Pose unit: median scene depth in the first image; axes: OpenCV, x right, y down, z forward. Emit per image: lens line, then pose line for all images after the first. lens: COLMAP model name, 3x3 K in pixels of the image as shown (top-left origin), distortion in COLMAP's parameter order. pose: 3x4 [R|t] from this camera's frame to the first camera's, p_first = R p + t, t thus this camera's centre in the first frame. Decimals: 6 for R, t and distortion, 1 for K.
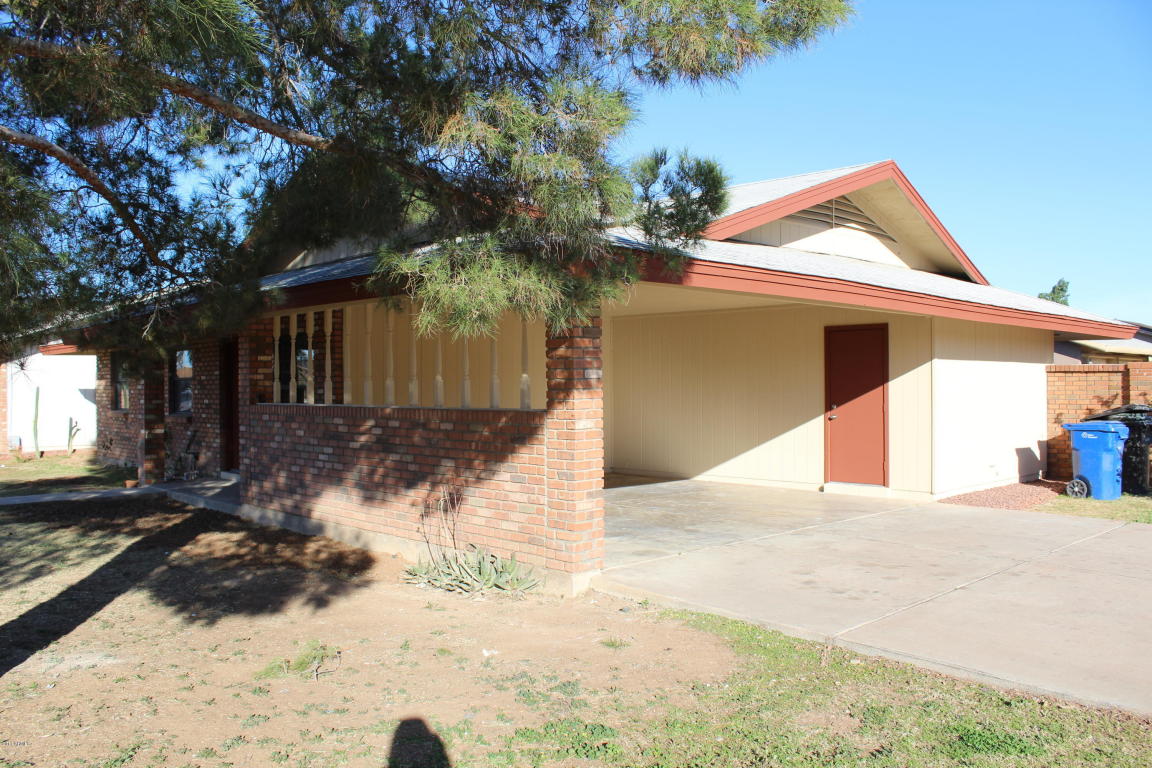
lens RADIAL K [[953.0, 0, 564.9], [0, 953.0, 382.3], [0, 0, 1]] dist [-0.169609, 0.156255]
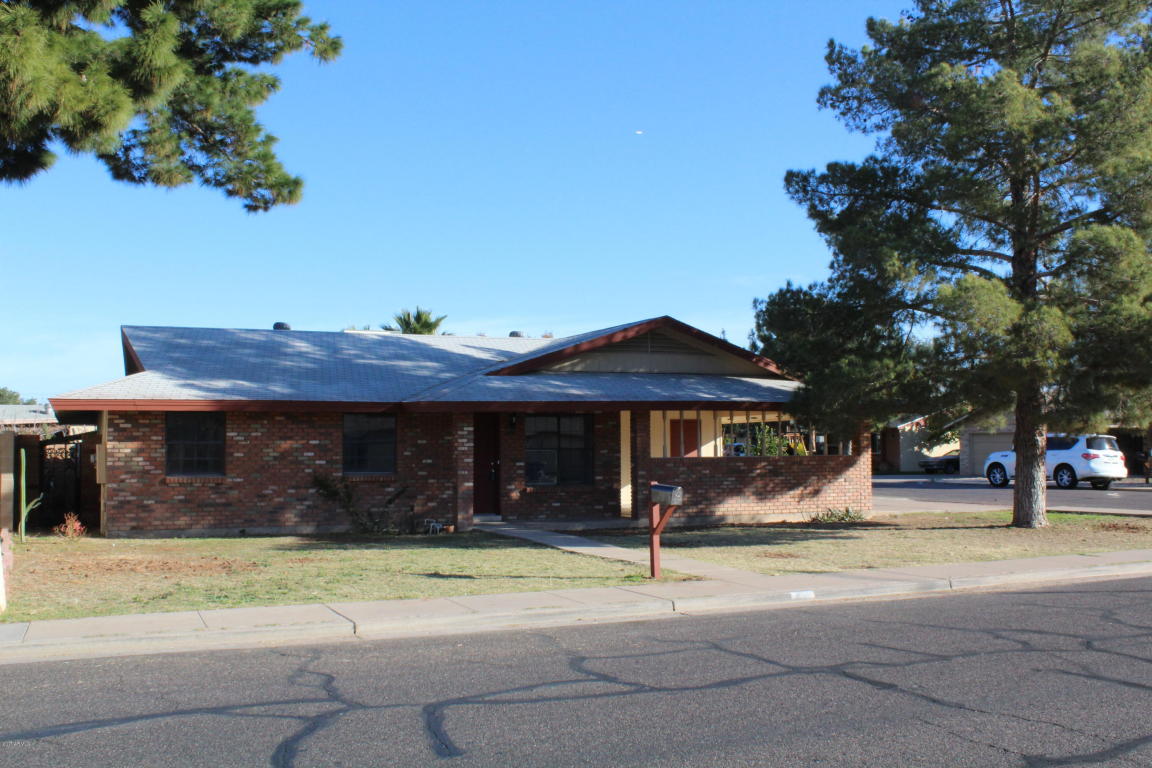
lens RADIAL K [[1149.4, 0, 577.6], [0, 1149.4, 403.8], [0, 0, 1]] dist [-0.106712, 0.011815]
pose [[0.318355, 0.043435, 0.946976, -2.761943], [0.002206, 0.998913, -0.046558, 0.026025], [-0.947969, 0.016911, 0.317914, 0.546182]]
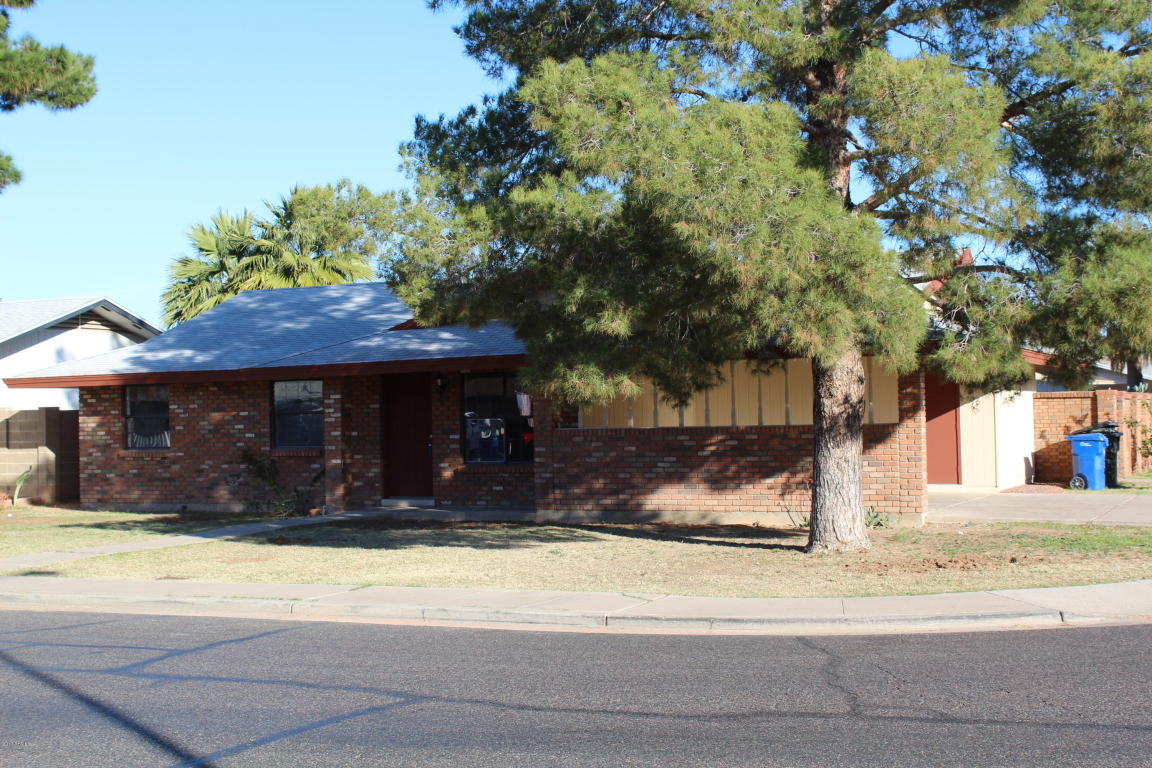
lens RADIAL K [[1621.3, 0, 576.0], [0, 1621.3, 384.0], [0, 0, 1]] dist [0.009369, -0.009853]
pose [[0.926703, -0.004883, 0.375762, -1.325357], [0.012656, 0.999754, -0.018221, 0.002975], [-0.375580, 0.021641, 0.926537, -1.227319]]
